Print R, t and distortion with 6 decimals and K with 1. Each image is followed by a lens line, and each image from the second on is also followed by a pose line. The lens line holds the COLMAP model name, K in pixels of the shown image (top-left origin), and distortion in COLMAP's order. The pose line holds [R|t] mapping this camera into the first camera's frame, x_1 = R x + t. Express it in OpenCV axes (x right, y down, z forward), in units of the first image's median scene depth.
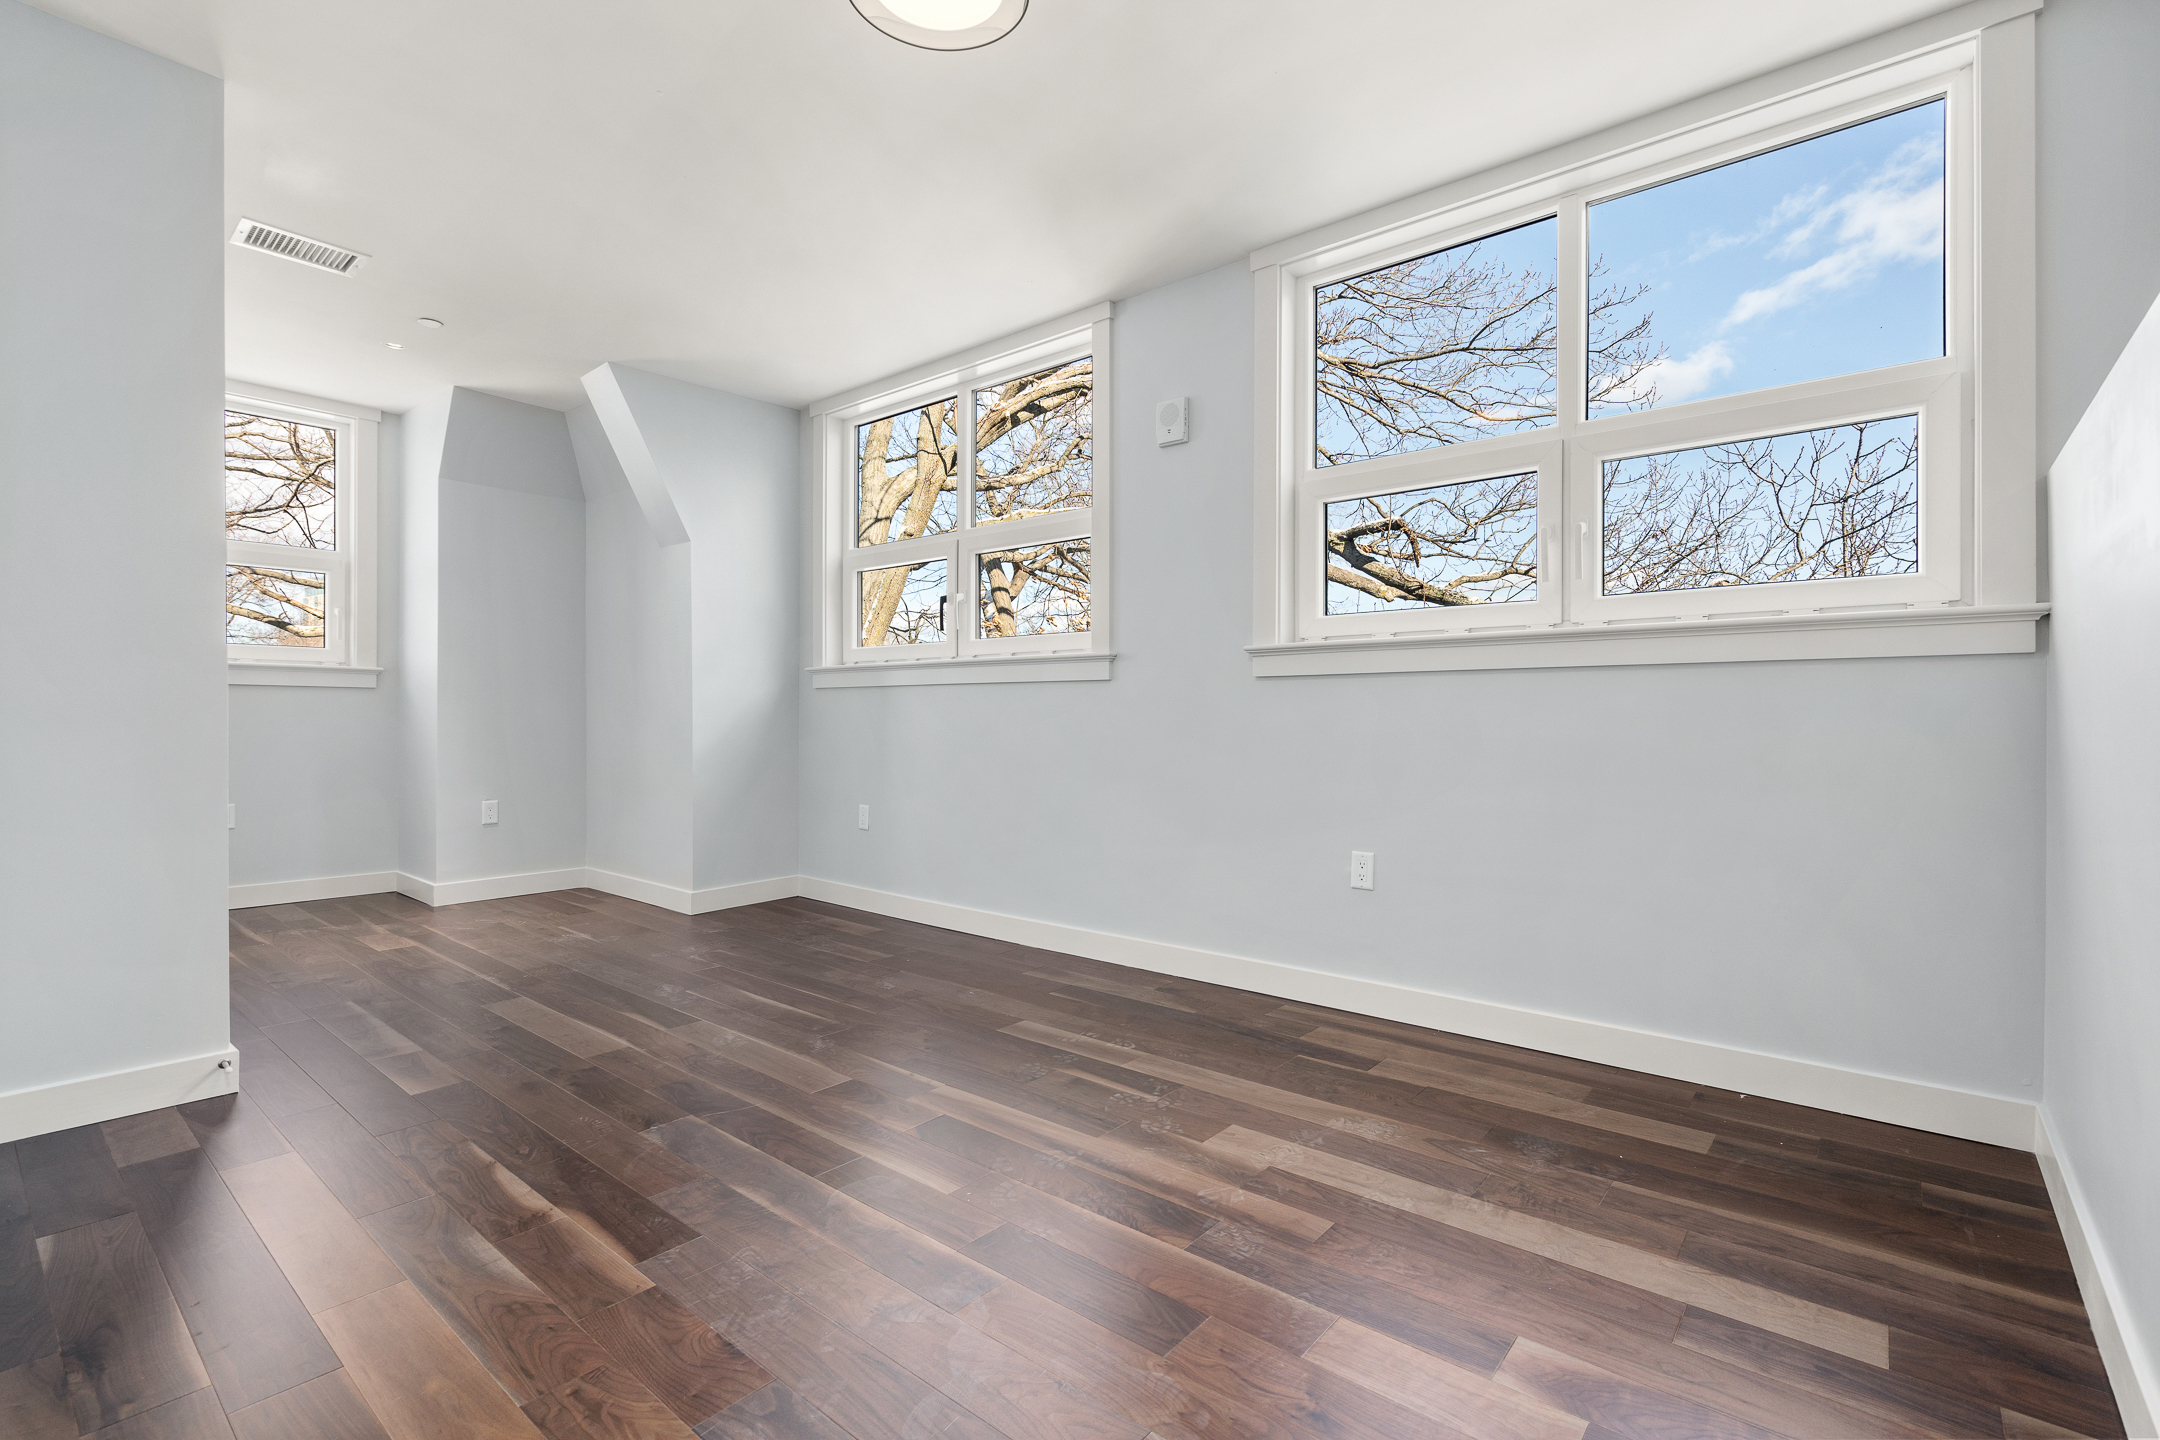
lens RADIAL K [[985.8, 0, 1080.0], [0, 985.8, 720.0], [0, 0, 1]] dist [0.000722, 0.000051]
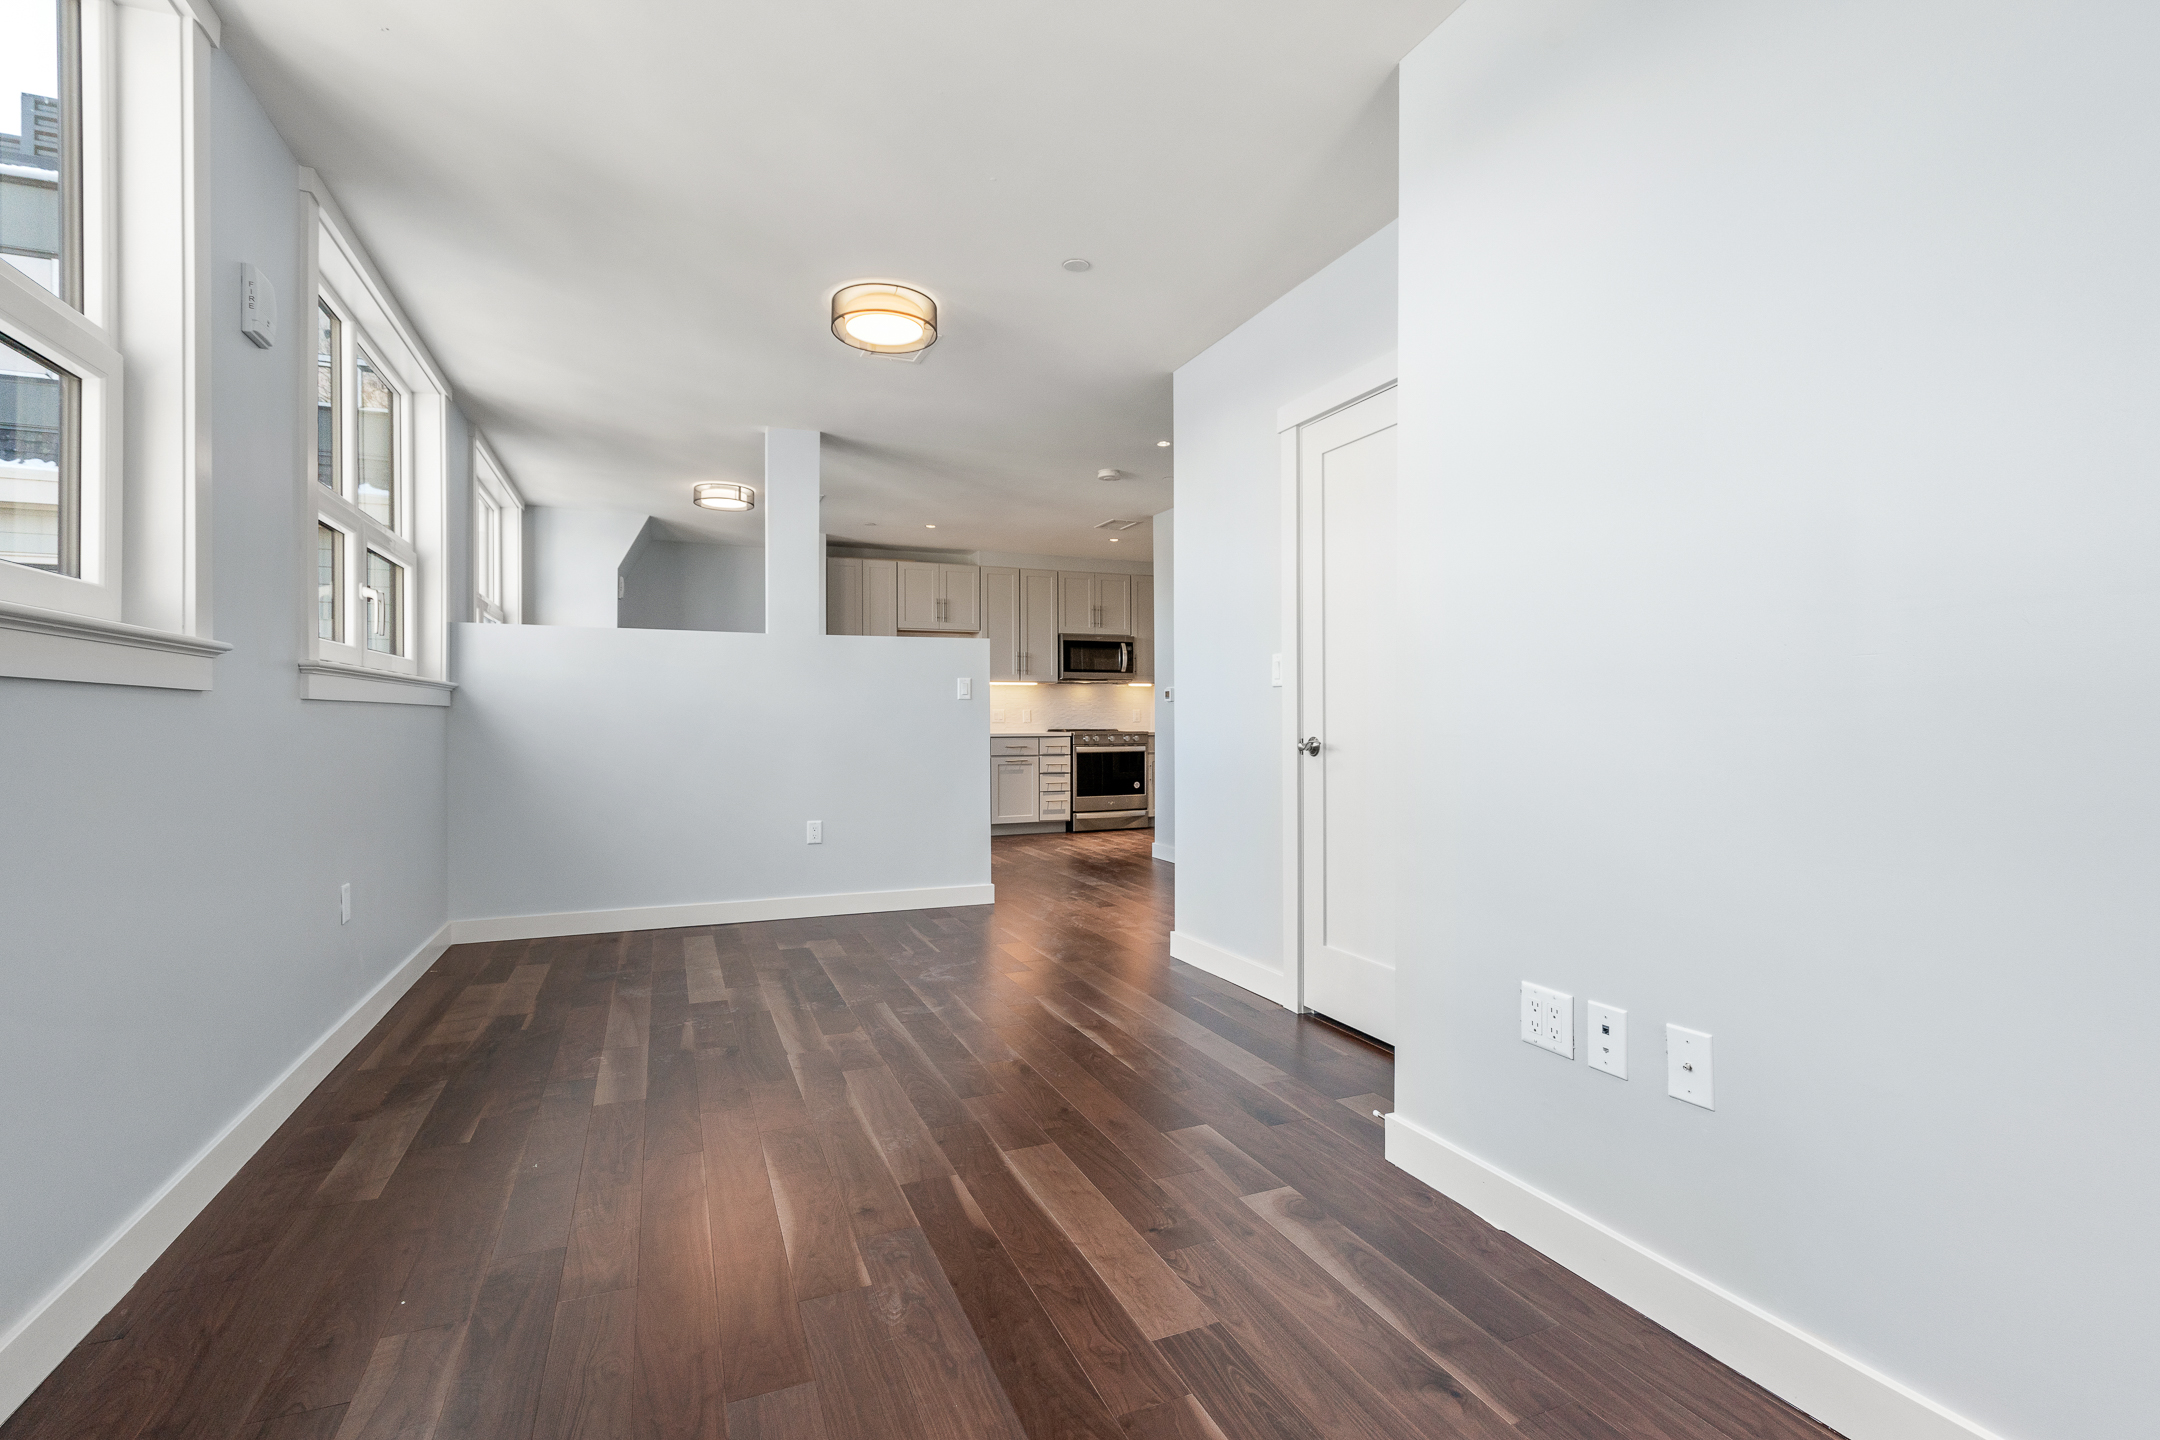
lens RADIAL K [[985.8, 0, 1080.0], [0, 985.8, 720.0], [0, 0, 1]] dist [0.000722, 0.000051]
pose [[-0.891480, 0.003043, 0.453049, -0.926297], [0.006151, 0.999967, 0.005388, -0.032915], [-0.453018, 0.007590, -0.891469, 1.778049]]
